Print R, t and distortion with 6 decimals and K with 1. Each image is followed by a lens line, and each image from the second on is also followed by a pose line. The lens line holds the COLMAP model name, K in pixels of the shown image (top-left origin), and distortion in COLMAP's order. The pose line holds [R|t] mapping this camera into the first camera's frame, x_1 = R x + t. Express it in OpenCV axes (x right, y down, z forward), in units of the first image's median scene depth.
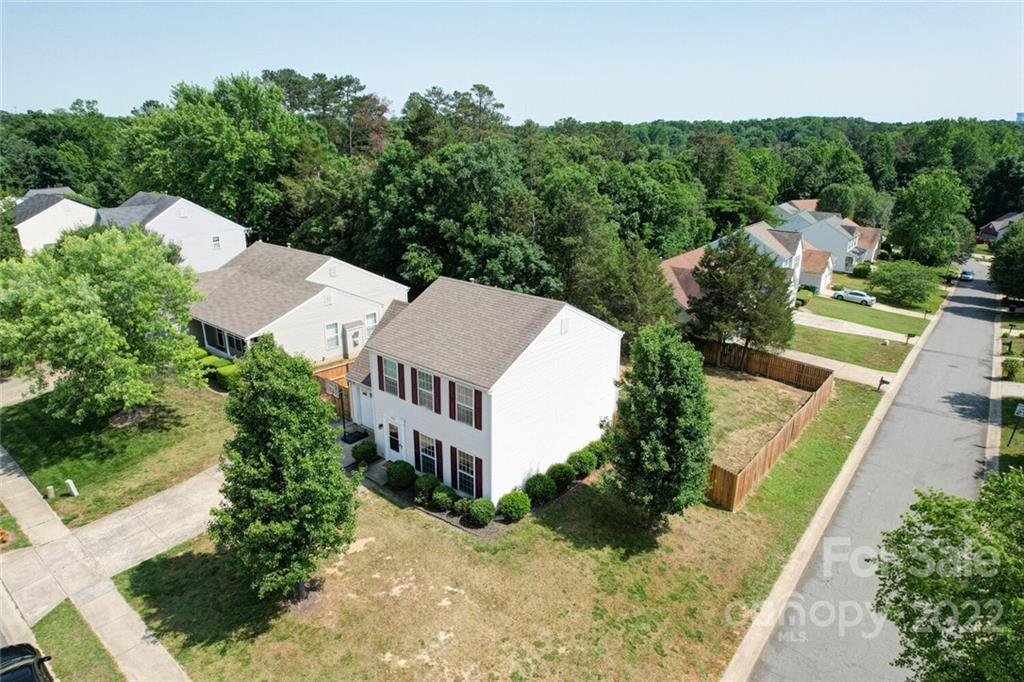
lens RADIAL K [[654.6, 0, 506.2], [0, 654.6, 338.1], [0, 0, 1]] dist [-0.076305, 0.067488]
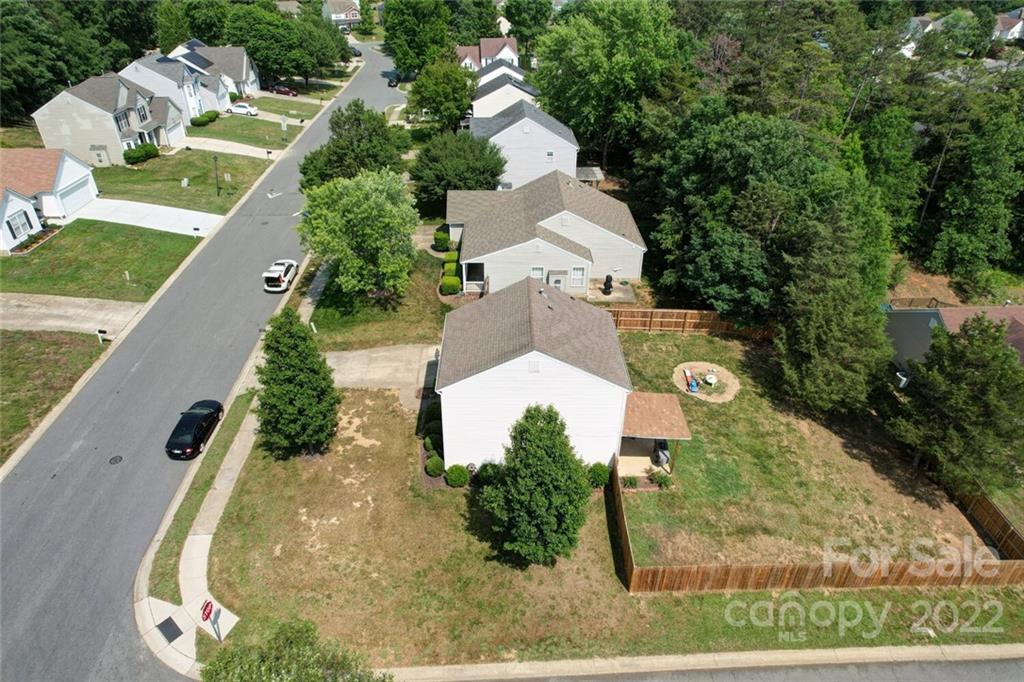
lens RADIAL K [[654.6, 0, 506.2], [0, 654.6, 338.1], [0, 0, 1]] dist [-0.076305, 0.067488]
pose [[0.657552, 0.400087, -0.638401, 0.806326], [-0.232137, 0.913714, 0.333525, -0.456823], [0.716756, -0.071114, 0.693689, 0.182567]]
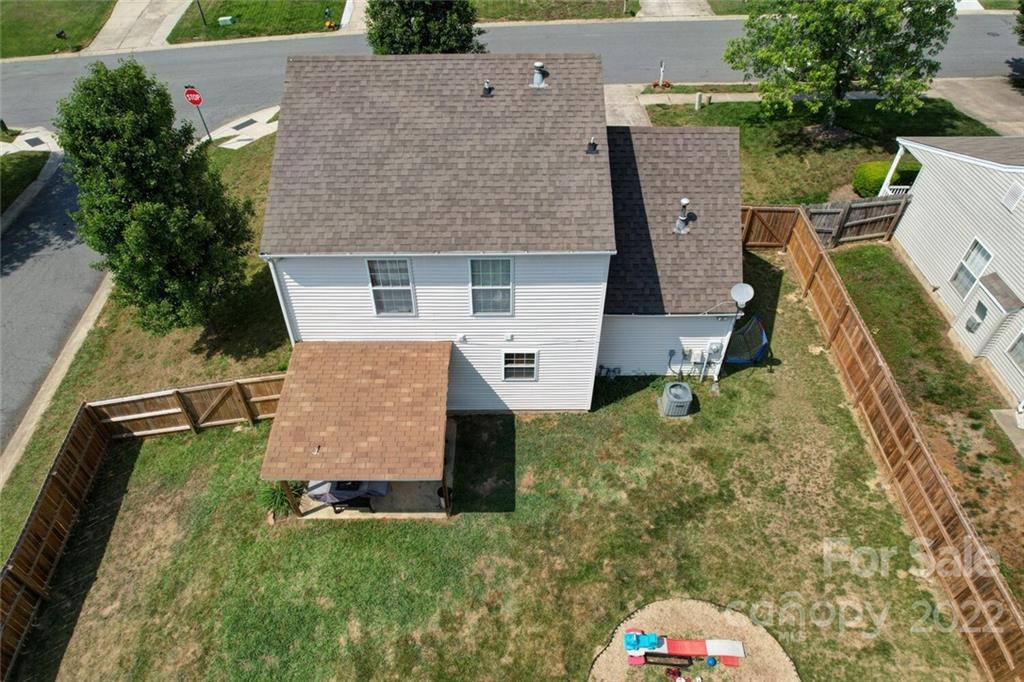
lens RADIAL K [[654.6, 0, 506.2], [0, 654.6, 338.1], [0, 0, 1]] dist [-0.076305, 0.067488]
pose [[-0.751986, 0.454544, -0.477395, 0.352468], [-0.201838, 0.530666, 0.823198, -0.453430], [0.627517, 0.715390, -0.307309, 1.529257]]
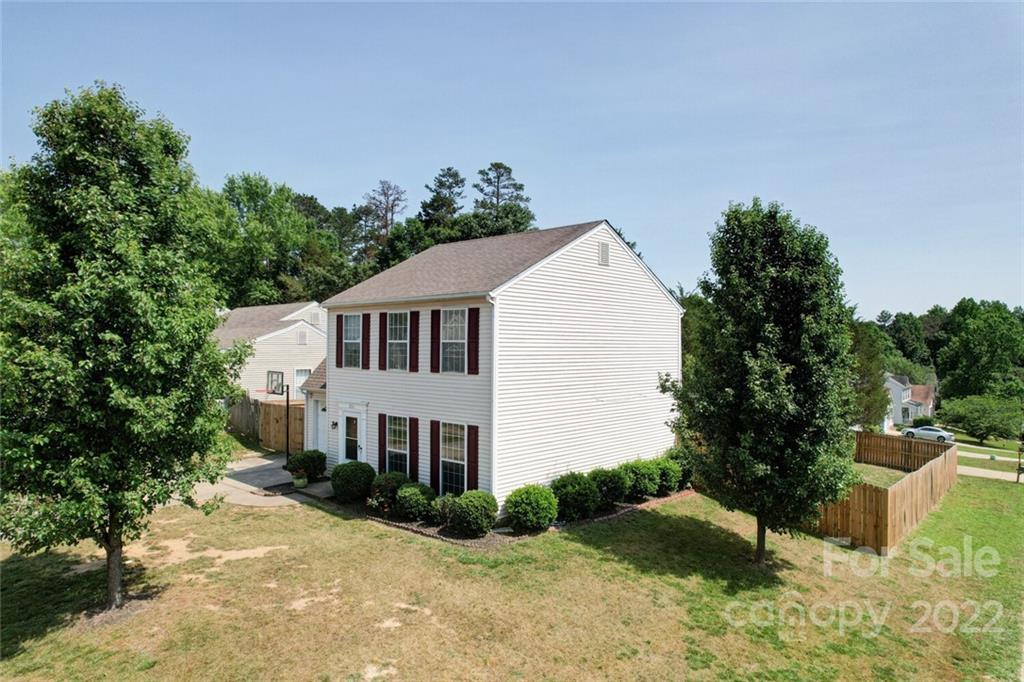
lens RADIAL K [[654.6, 0, 506.2], [0, 654.6, 338.1], [0, 0, 1]] dist [-0.076305, 0.067488]
pose [[0.999350, -0.000151, -0.036040, 0.011540], [-0.011159, 0.949549, -0.313421, 0.298001], [0.034269, 0.313620, 0.948930, 0.386428]]
